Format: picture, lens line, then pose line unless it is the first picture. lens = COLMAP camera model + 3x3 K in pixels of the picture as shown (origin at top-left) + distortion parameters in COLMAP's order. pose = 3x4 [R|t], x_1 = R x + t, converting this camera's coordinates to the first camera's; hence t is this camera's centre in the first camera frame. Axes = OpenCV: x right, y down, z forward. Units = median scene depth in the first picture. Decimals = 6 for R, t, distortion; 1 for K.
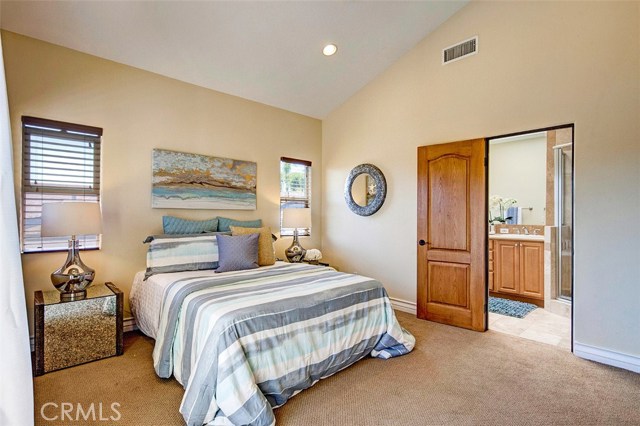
lens RADIAL K [[324.7, 0, 318.4], [0, 324.7, 213.1], [0, 0, 1]] dist [-0.001310, -0.000983]
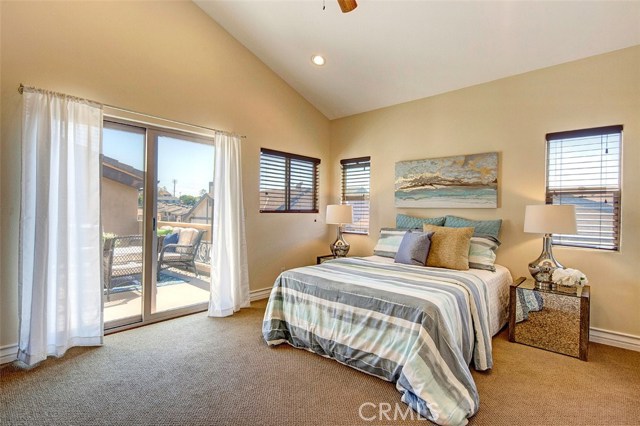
lens RADIAL K [[324.7, 0, 320.8], [0, 324.7, 213.5], [0, 0, 1]] dist [-0.001310, -0.000983]
pose [[0.052203, 0.000204, -0.998636, 0.696320], [-0.010243, 0.999947, -0.000331, 0.009741], [0.998584, 0.010246, 0.052202, 0.559863]]
